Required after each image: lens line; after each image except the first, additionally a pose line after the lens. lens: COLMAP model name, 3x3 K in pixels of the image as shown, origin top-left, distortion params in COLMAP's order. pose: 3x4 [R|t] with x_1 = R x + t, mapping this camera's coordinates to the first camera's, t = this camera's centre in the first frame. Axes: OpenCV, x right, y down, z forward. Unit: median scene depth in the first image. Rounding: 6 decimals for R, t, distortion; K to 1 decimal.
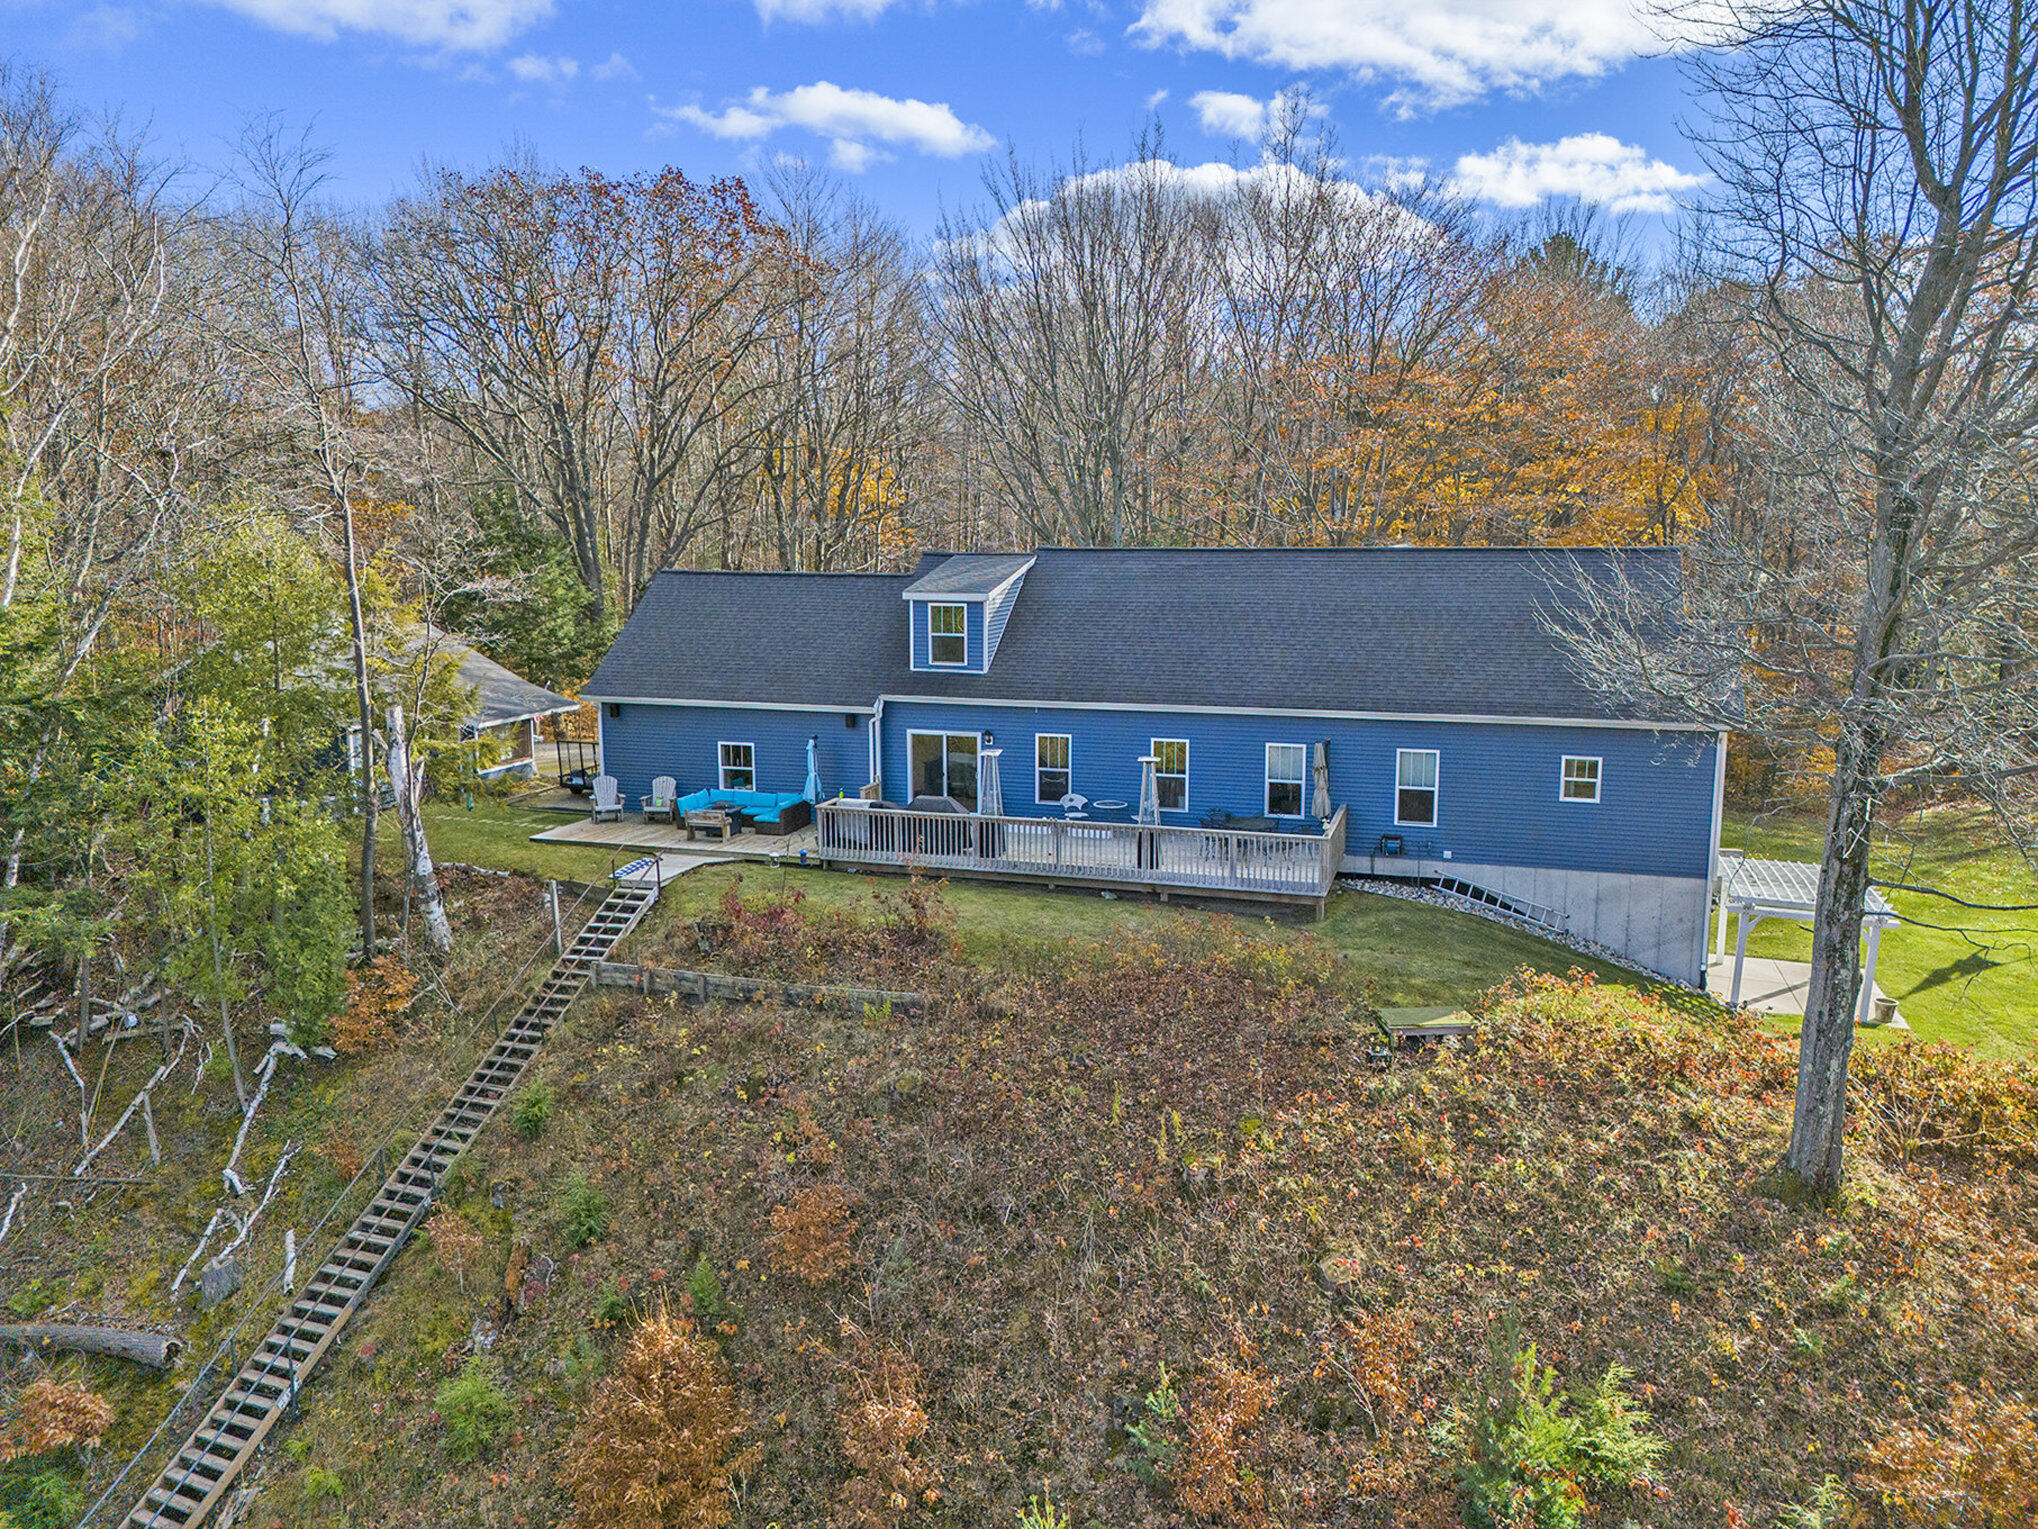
lens RADIAL K [[1478.9, 0, 1019.0], [0, 1478.9, 764.5], [0, 0, 1]] dist [0.073502, -0.058308]
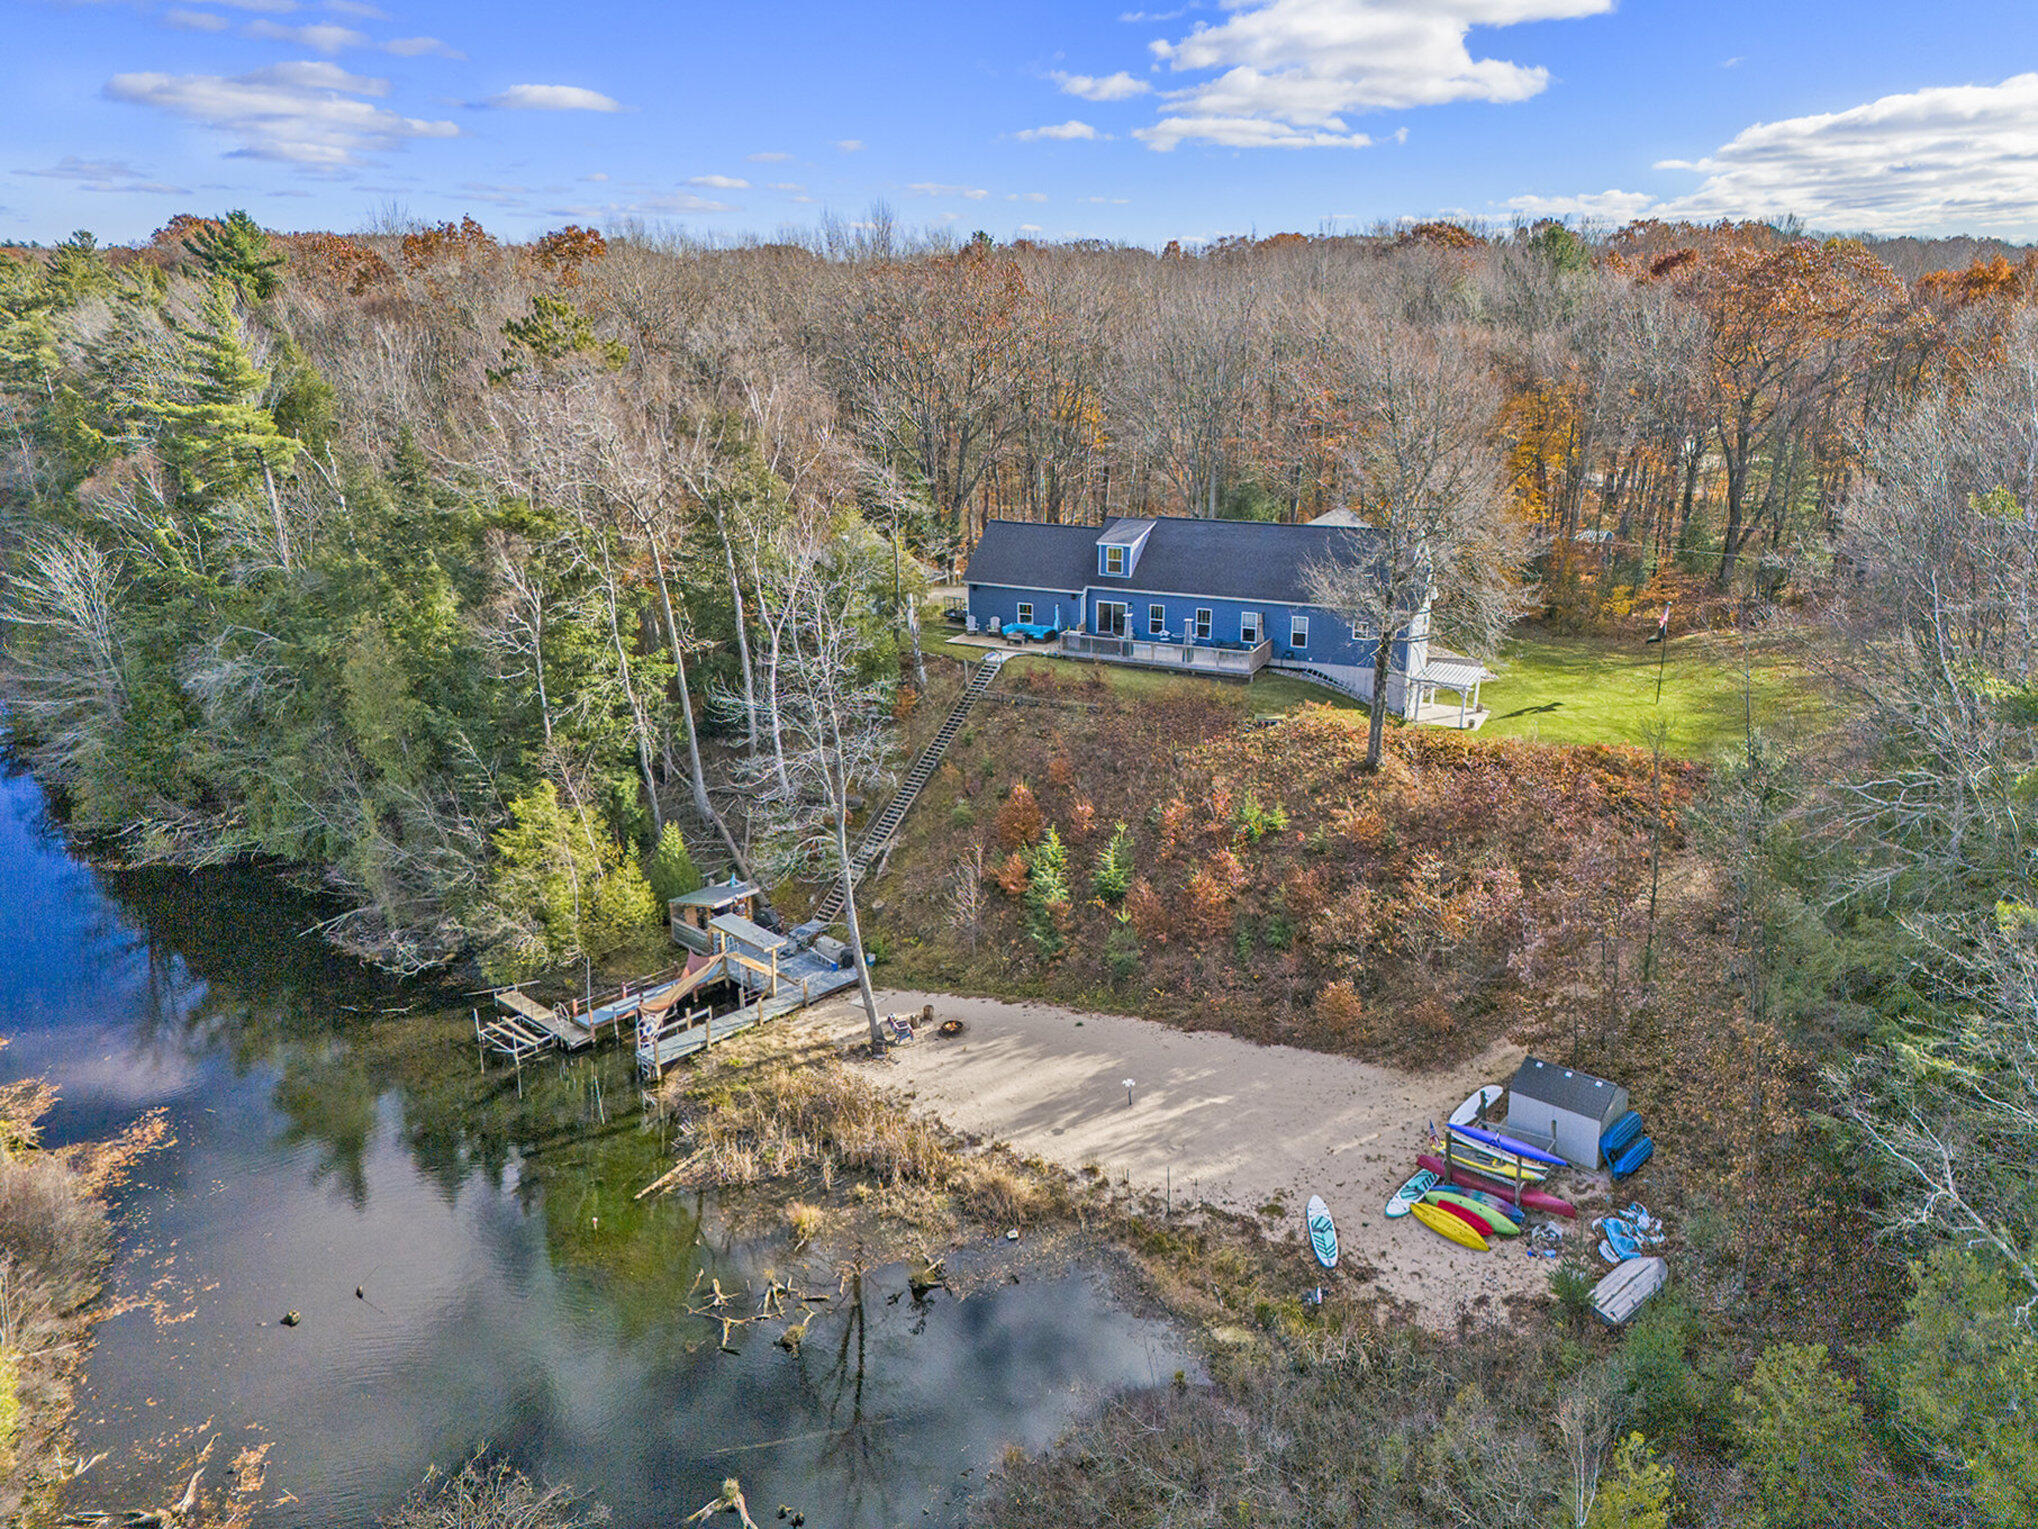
lens RADIAL K [[1478.9, 0, 1019.0], [0, 1478.9, 764.5], [0, 0, 1]] dist [0.073502, -0.058308]
pose [[0.990264, 0.038054, -0.133897, 0.144847], [-0.017133, 0.987912, 0.154063, -0.142524], [0.138141, -0.150269, 0.978946, -1.554719]]
